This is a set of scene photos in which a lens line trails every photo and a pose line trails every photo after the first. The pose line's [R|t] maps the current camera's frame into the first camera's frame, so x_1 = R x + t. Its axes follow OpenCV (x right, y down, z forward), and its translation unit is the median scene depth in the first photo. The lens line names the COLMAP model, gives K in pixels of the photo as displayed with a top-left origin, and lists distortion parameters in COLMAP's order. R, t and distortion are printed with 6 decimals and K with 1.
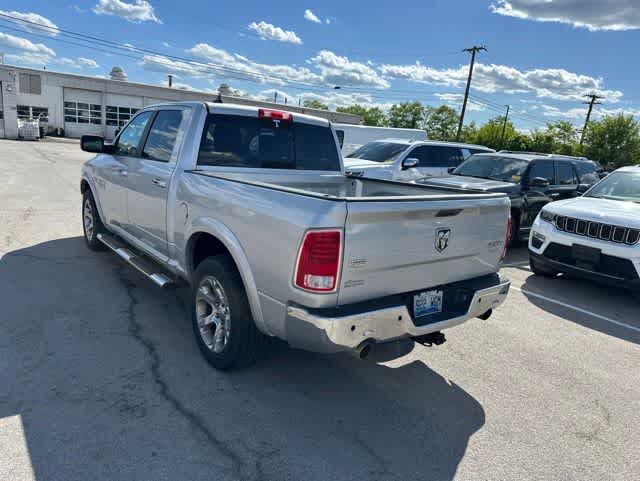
lens RADIAL K [[450.6, 0, 315.4], [0, 450.6, 241.4], [0, 0, 1]] dist [0.029002, -0.029728]
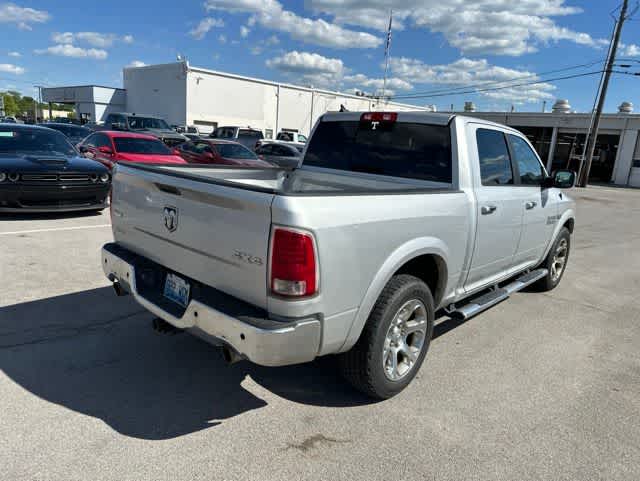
lens RADIAL K [[450.6, 0, 317.1], [0, 450.6, 239.2], [0, 0, 1]] dist [0.029002, -0.029728]
pose [[0.162364, 0.142661, -0.976363, 0.639195], [-0.271216, 0.957833, 0.094852, -0.068938], [0.948725, 0.249405, 0.194210, 0.575076]]
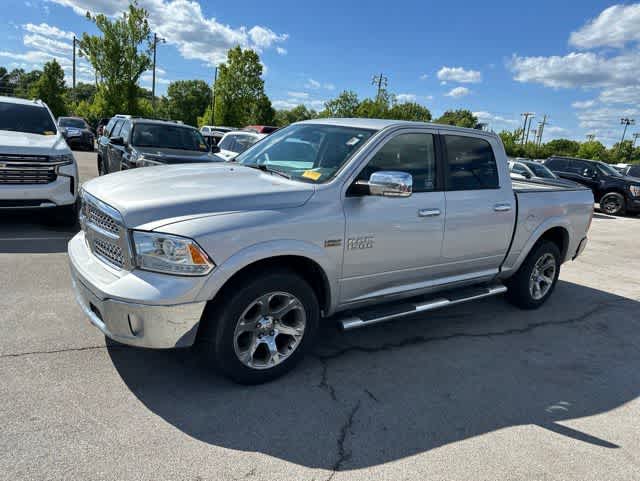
lens RADIAL K [[450.6, 0, 319.5], [0, 450.6, 239.8], [0, 0, 1]] dist [0.029002, -0.029728]
pose [[0.076712, -0.353774, 0.932180, -1.011964], [0.099111, 0.933010, 0.345933, -0.342291], [-0.992115, 0.065852, 0.106636, 0.947620]]
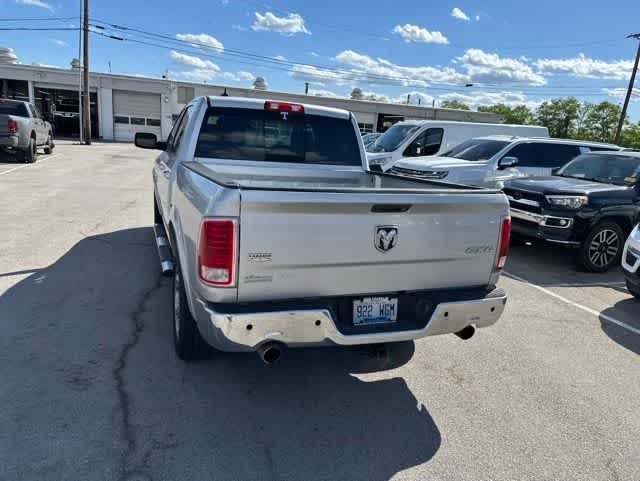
lens RADIAL K [[450.6, 0, 316.1], [0, 450.6, 241.7], [0, 0, 1]] dist [0.029002, -0.029728]
pose [[0.955604, 0.053761, -0.289709, 0.208290], [-0.055976, 0.998432, 0.000640, 0.004378], [0.289289, 0.015605, 0.957115, 0.068093]]
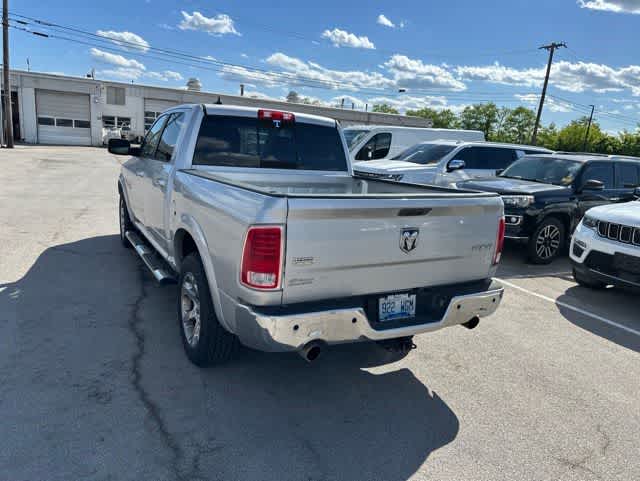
lens RADIAL K [[450.6, 0, 316.0], [0, 450.6, 239.5], [0, 0, 1]] dist [0.029002, -0.029728]
pose [[0.988128, 0.021049, -0.152187, 0.119590], [-0.023351, 0.999638, -0.013359, 0.006068], [0.151851, 0.016754, 0.988261, 0.017957]]
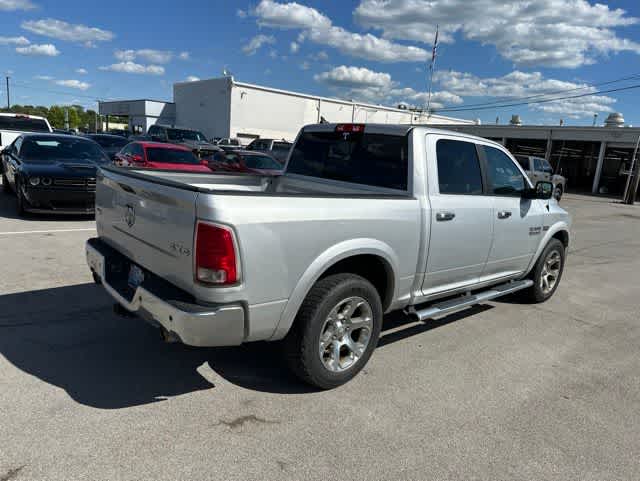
lens RADIAL K [[450.6, 0, 318.7], [0, 450.6, 238.7], [0, 0, 1]] dist [0.029002, -0.029728]
pose [[0.065940, 0.117989, -0.990823, 0.700457], [-0.289368, 0.952574, 0.094176, -0.091923], [0.954944, 0.280503, 0.096955, 0.686042]]
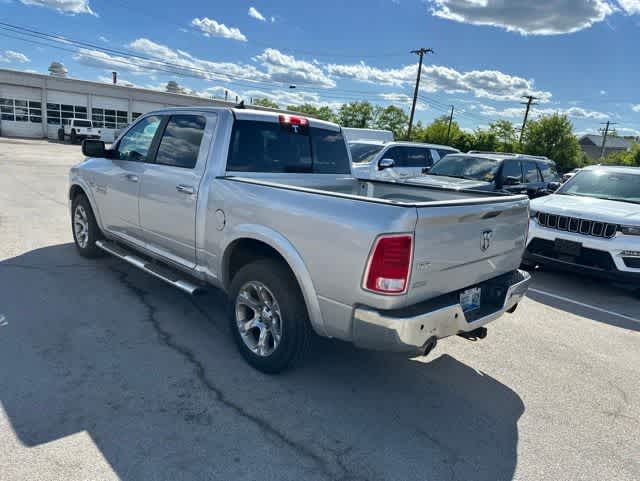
lens RADIAL K [[450.6, 0, 313.1], [0, 450.6, 240.1], [0, 0, 1]] dist [0.029002, -0.029728]
pose [[0.993950, -0.025845, 0.106748, -0.122654], [0.025761, 0.999666, 0.002169, -0.008655], [-0.106769, 0.000594, 0.994284, -0.011183]]
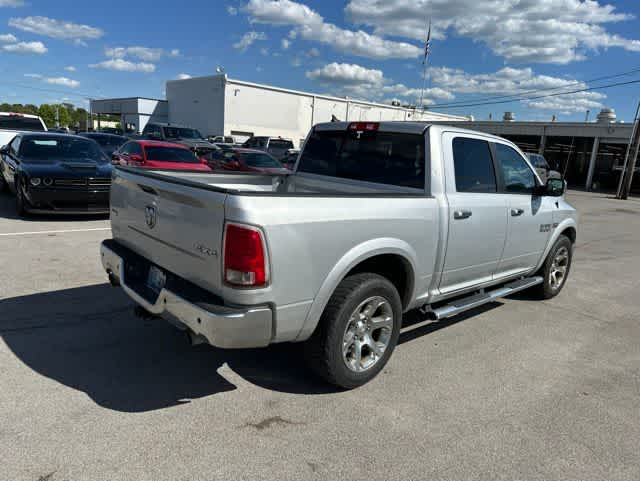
lens RADIAL K [[450.6, 0, 318.1], [0, 450.6, 239.0], [0, 0, 1]] dist [0.029002, -0.029728]
pose [[0.081016, 0.123959, -0.988974, 0.694141], [-0.282495, 0.954404, 0.096484, -0.084379], [0.955842, 0.271563, 0.112340, 0.651508]]
